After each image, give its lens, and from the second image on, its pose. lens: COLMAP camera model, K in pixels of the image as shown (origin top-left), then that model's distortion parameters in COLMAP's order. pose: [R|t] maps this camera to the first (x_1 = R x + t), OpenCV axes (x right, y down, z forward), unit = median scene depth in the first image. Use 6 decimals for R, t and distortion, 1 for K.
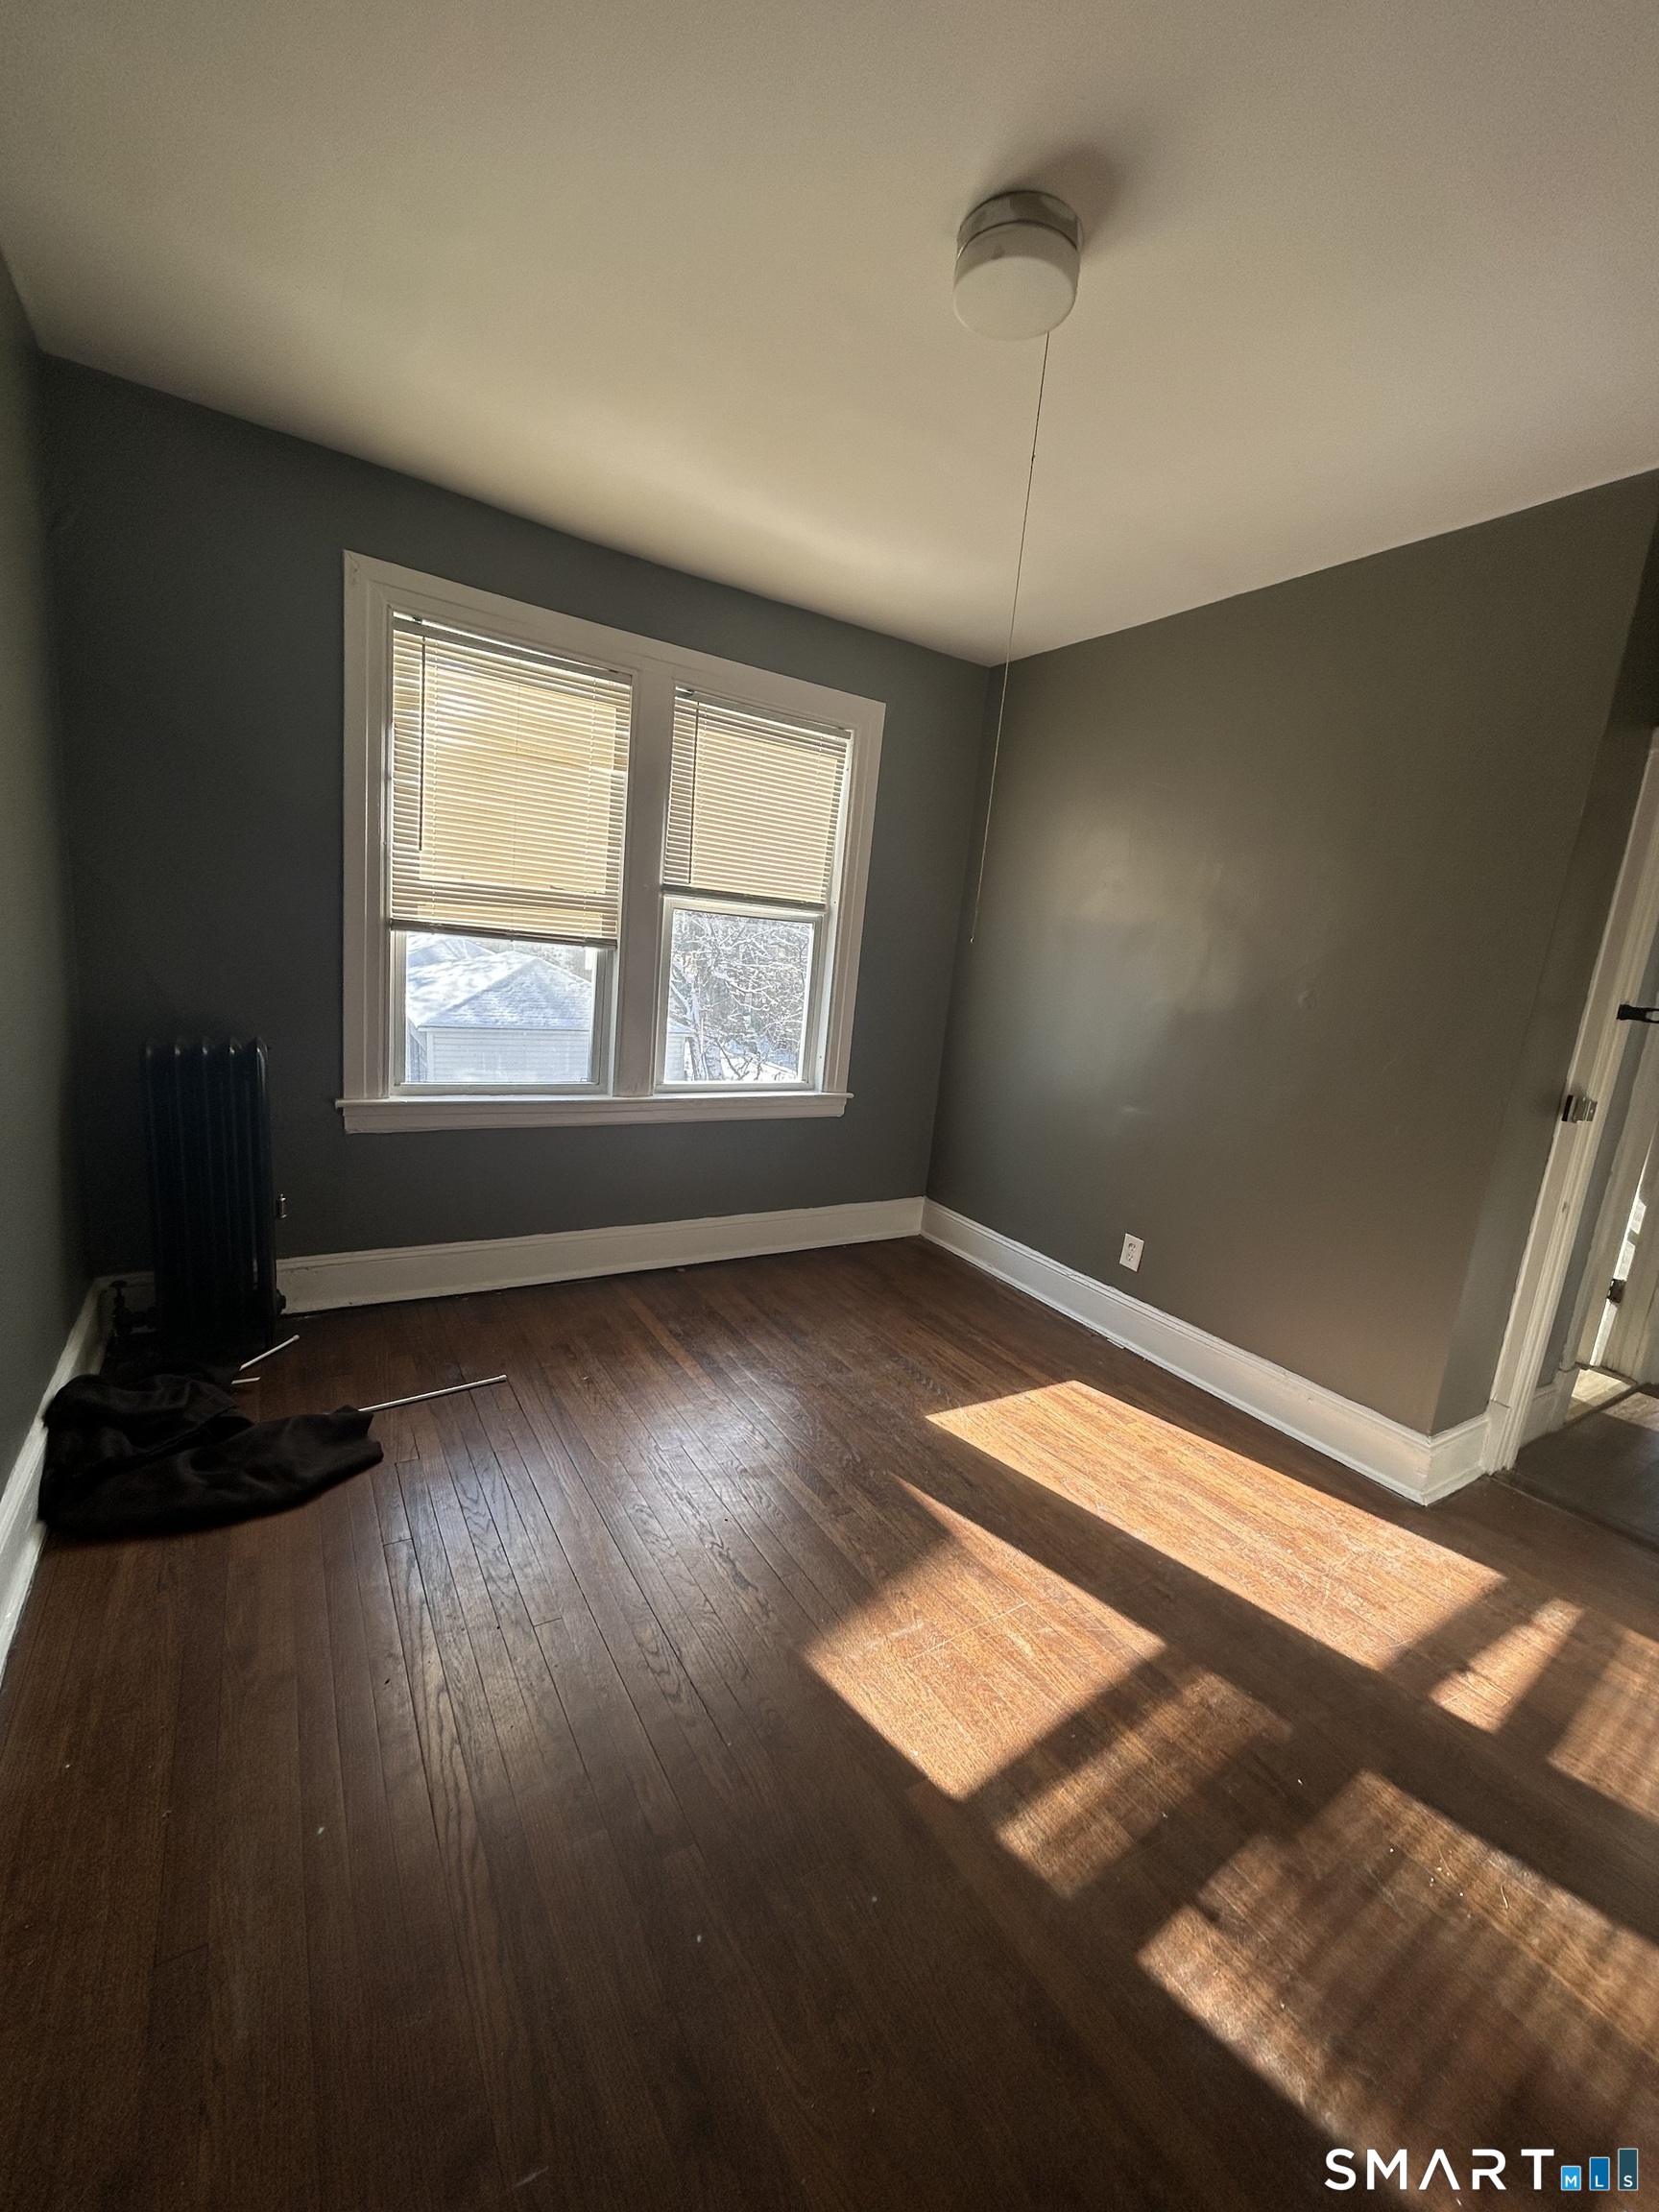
lens RADIAL K [[891.0, 0, 825.6], [0, 891.0, 1108.3], [0, 0, 1]] dist [-0.000941, 0.000378]
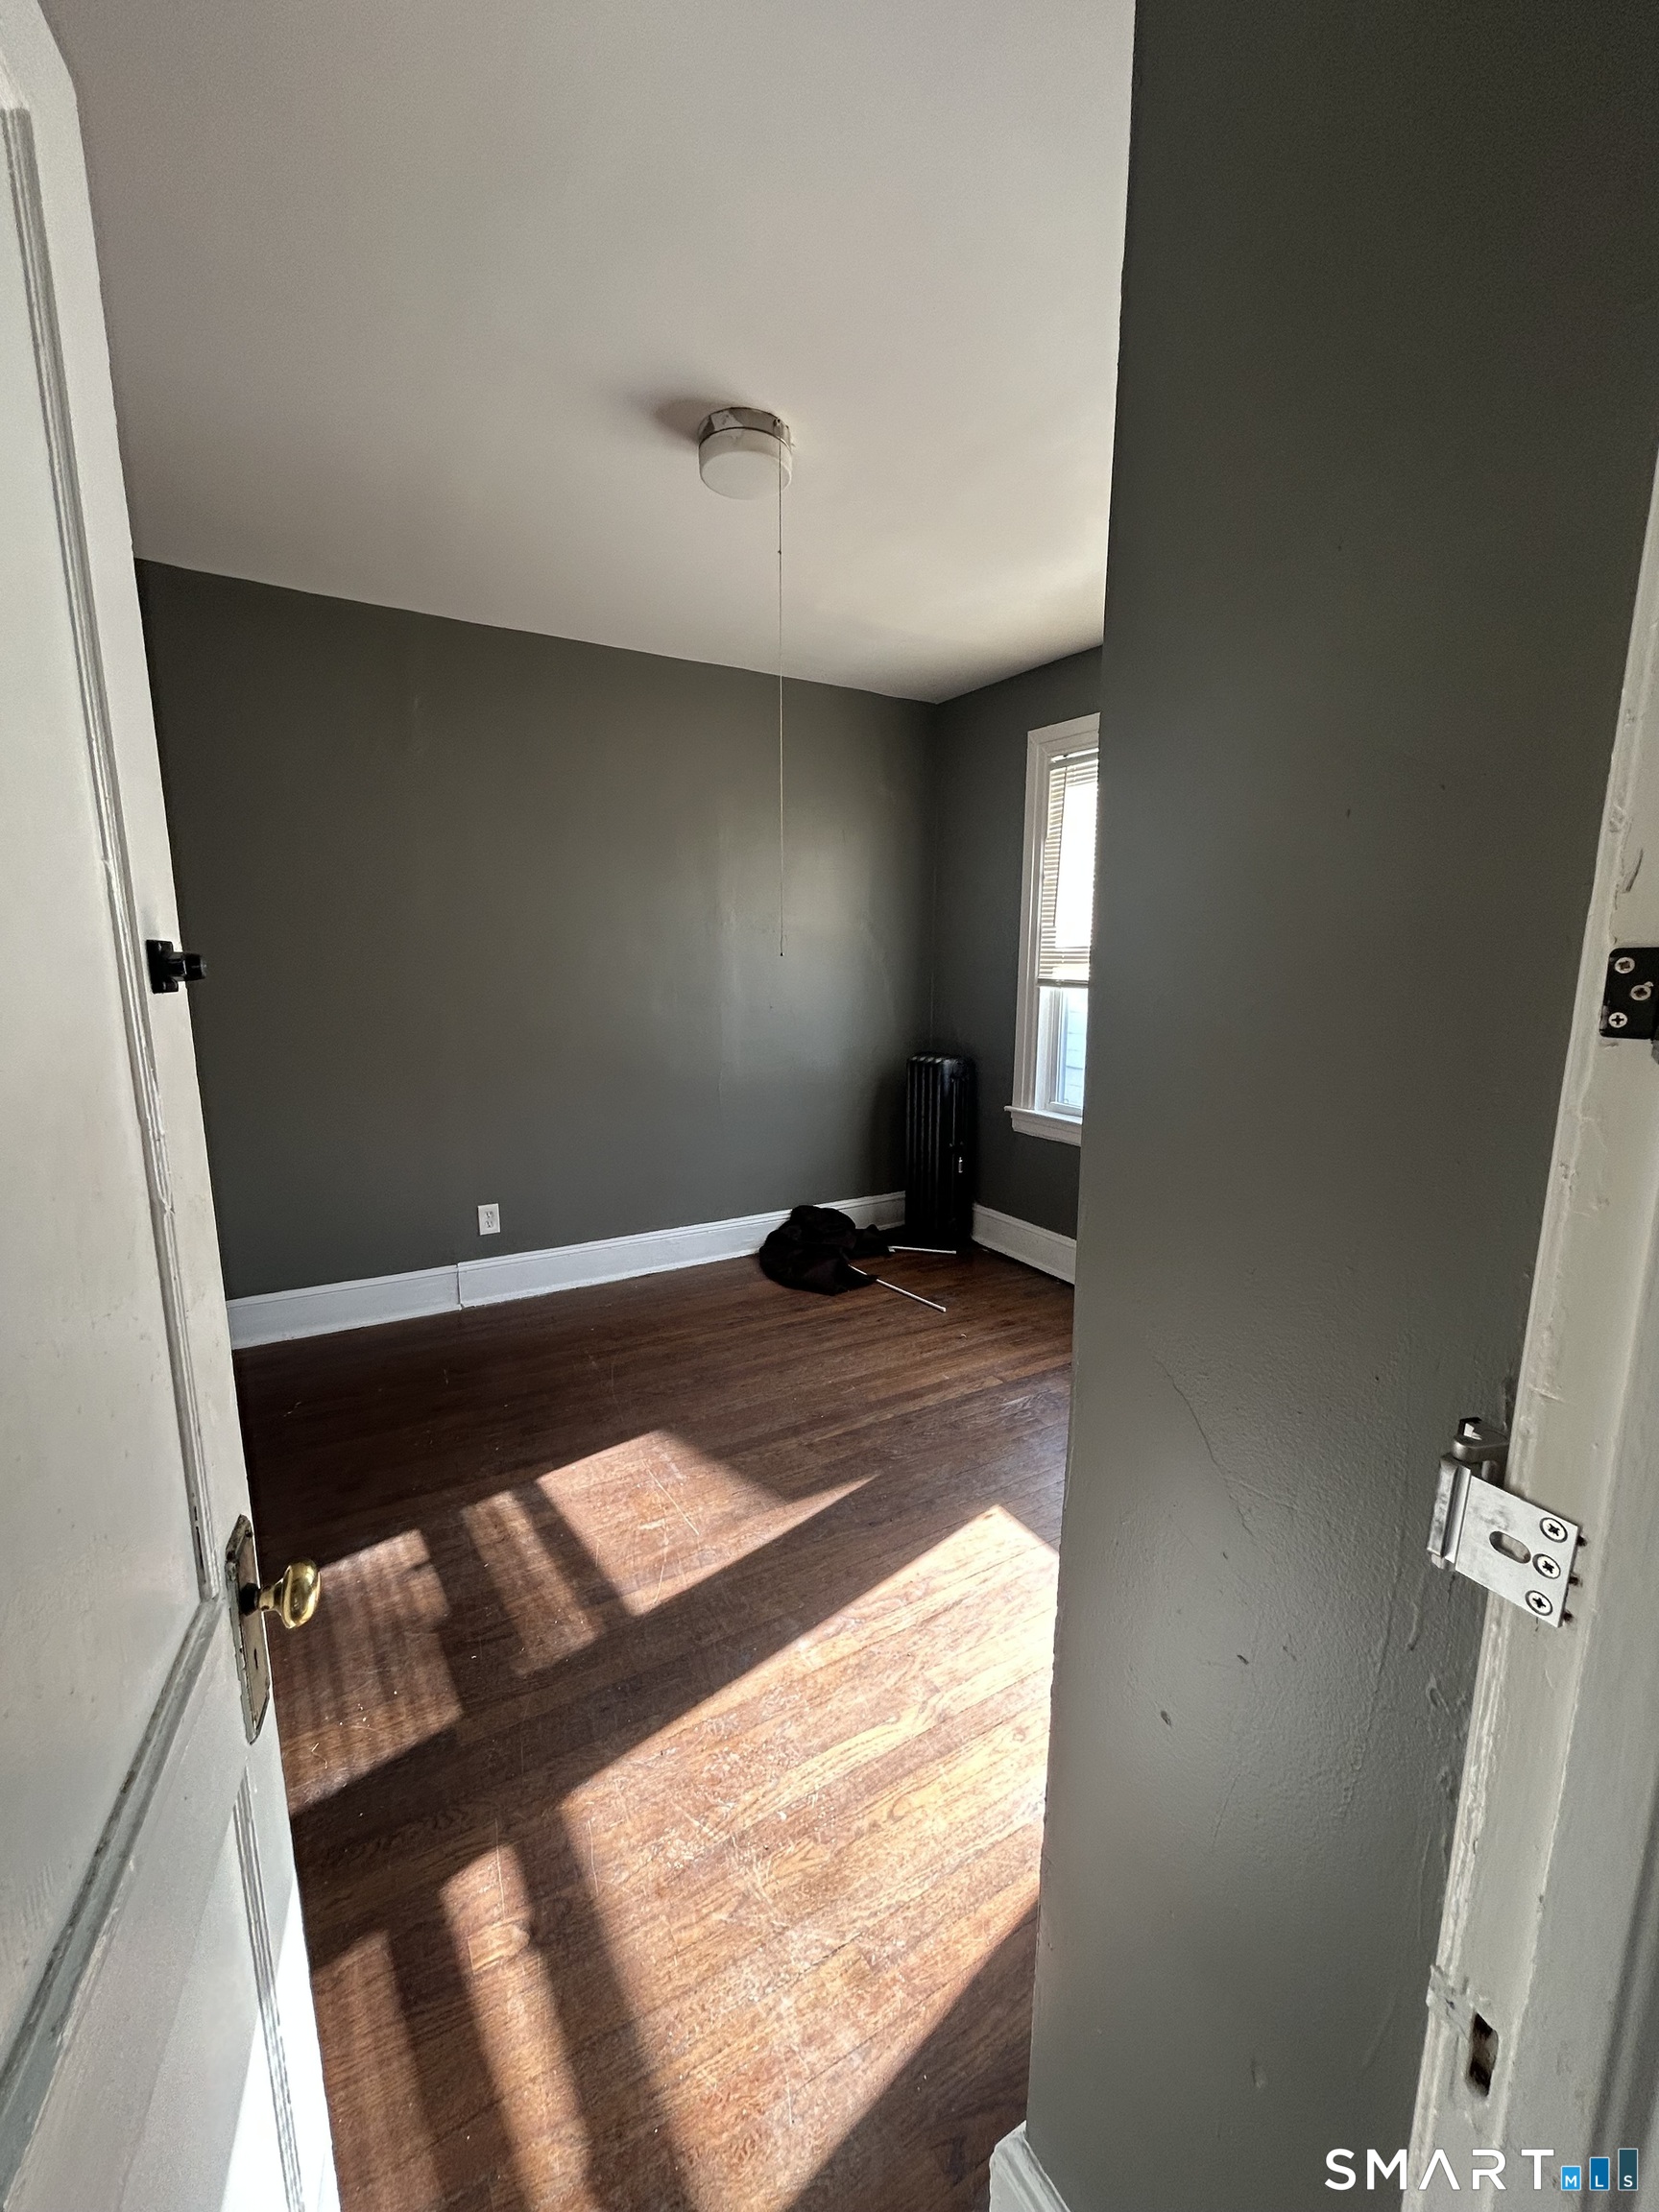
lens RADIAL K [[891.0, 0, 833.7], [0, 891.0, 1110.5], [0, 0, 1]] dist [-0.000941, 0.000378]
pose [[-0.017652, 0.076333, -0.996926, 1.598291], [-0.190009, 0.978655, 0.078299, -0.109918], [0.981624, 0.190807, -0.002771, 1.311359]]
